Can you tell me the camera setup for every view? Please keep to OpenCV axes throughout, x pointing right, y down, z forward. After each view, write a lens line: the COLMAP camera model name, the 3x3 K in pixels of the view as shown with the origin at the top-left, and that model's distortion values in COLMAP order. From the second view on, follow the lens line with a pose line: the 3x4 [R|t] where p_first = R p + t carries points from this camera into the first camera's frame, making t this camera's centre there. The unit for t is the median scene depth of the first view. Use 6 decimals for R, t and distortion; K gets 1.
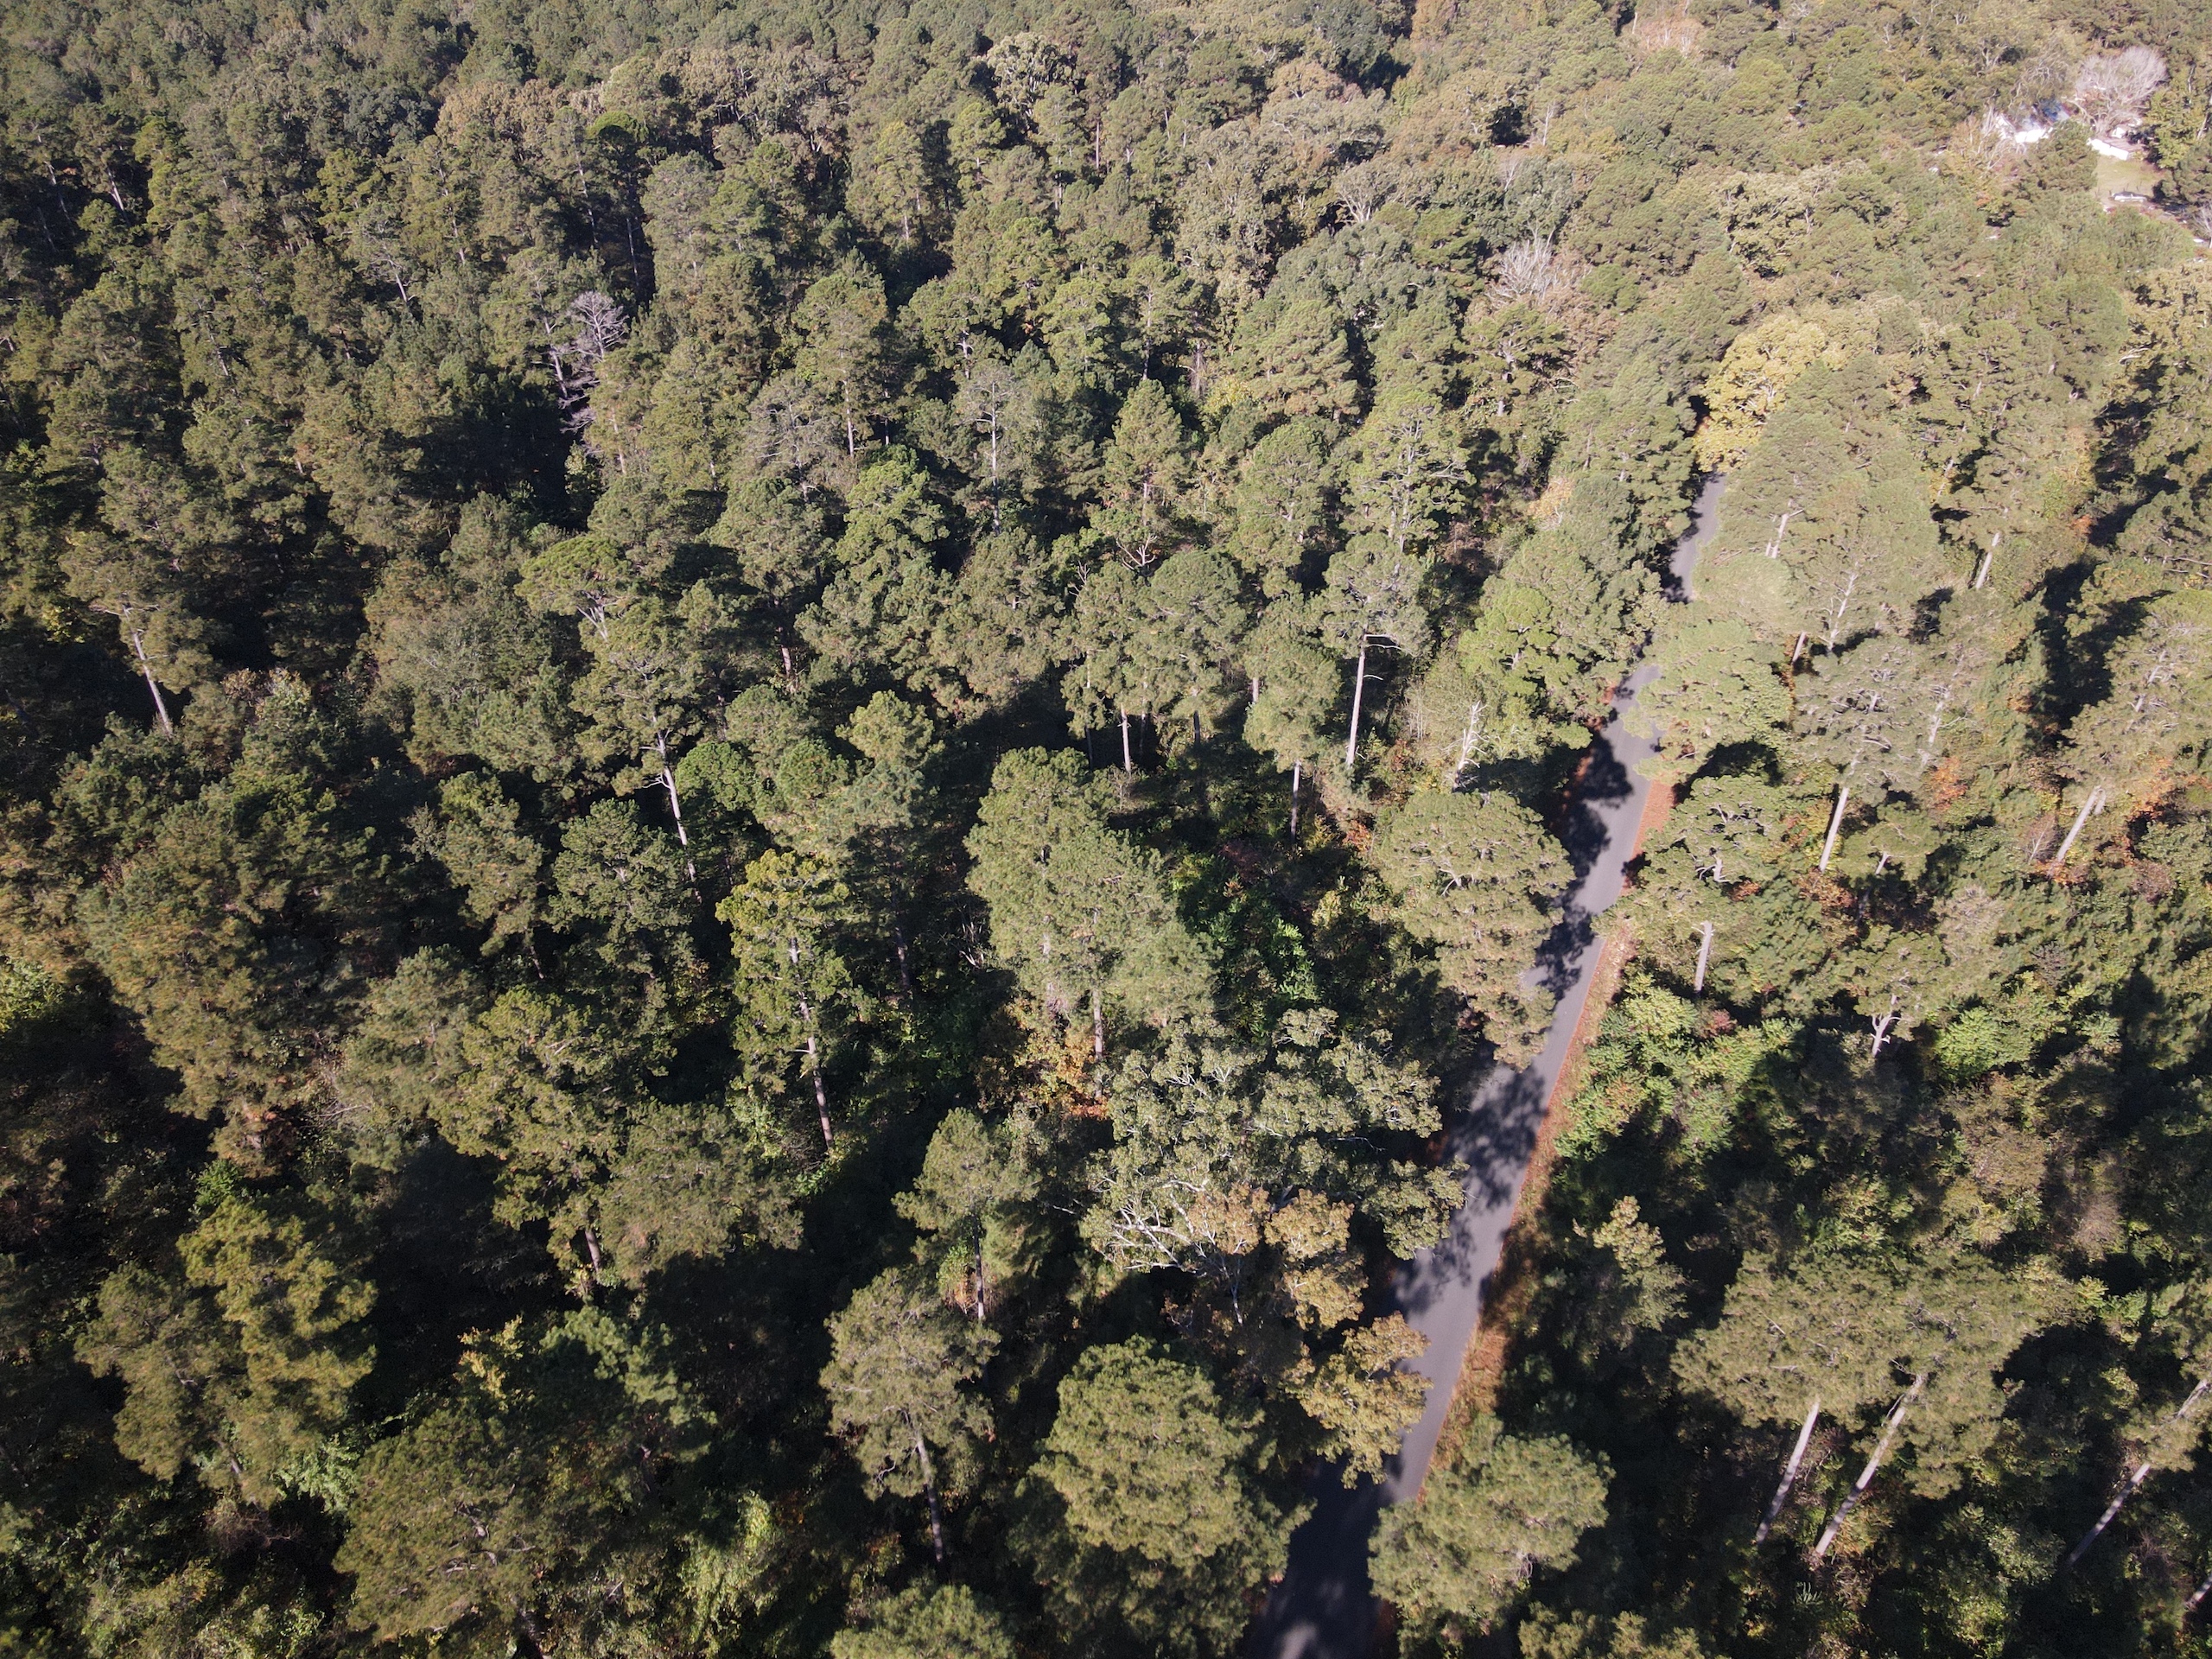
lens RADIAL K [[1616.2, 0, 1109.8], [0, 1616.2, 822.6], [0, 0, 1]] dist [0.014134, 0.012198]
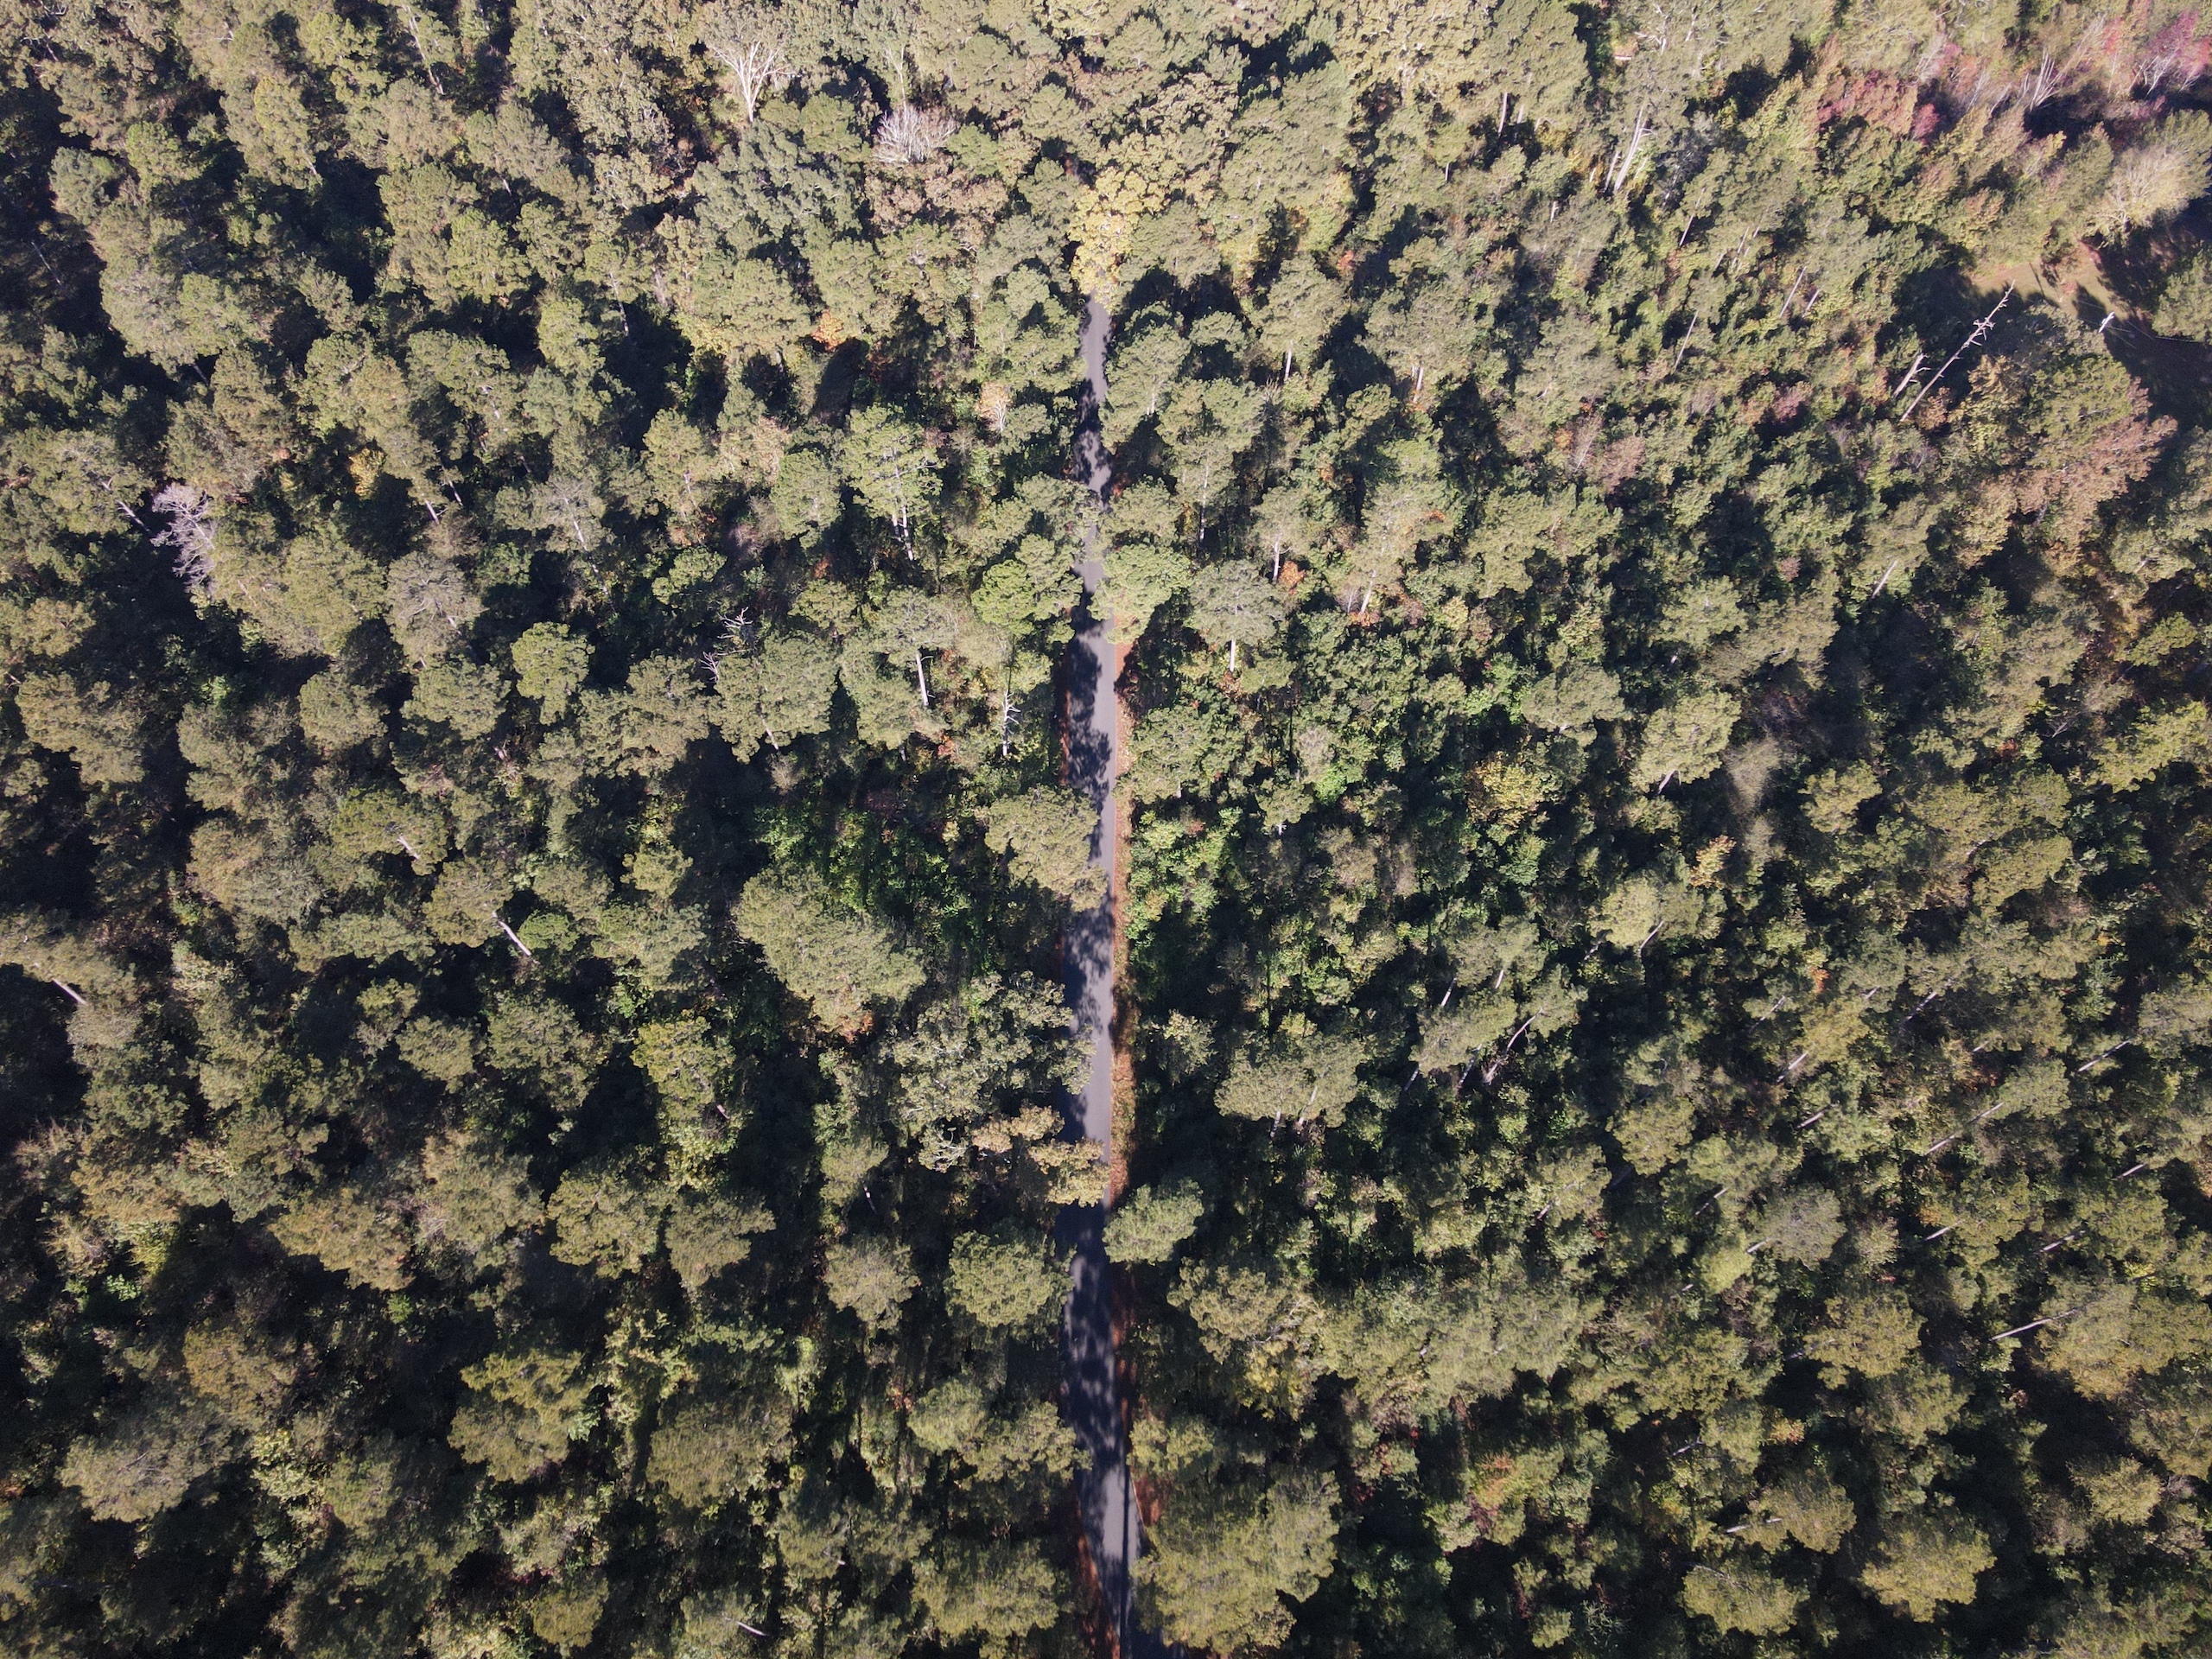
lens RADIAL K [[1616.2, 0, 1103.5], [0, 1616.2, 819.3], [0, 0, 1]] dist [0.014134, 0.012198]
pose [[0.912076, -0.362673, 0.191273, -0.028195], [0.256194, 0.868305, 0.424748, -0.643566], [-0.320128, -0.338399, 0.884875, -0.460959]]
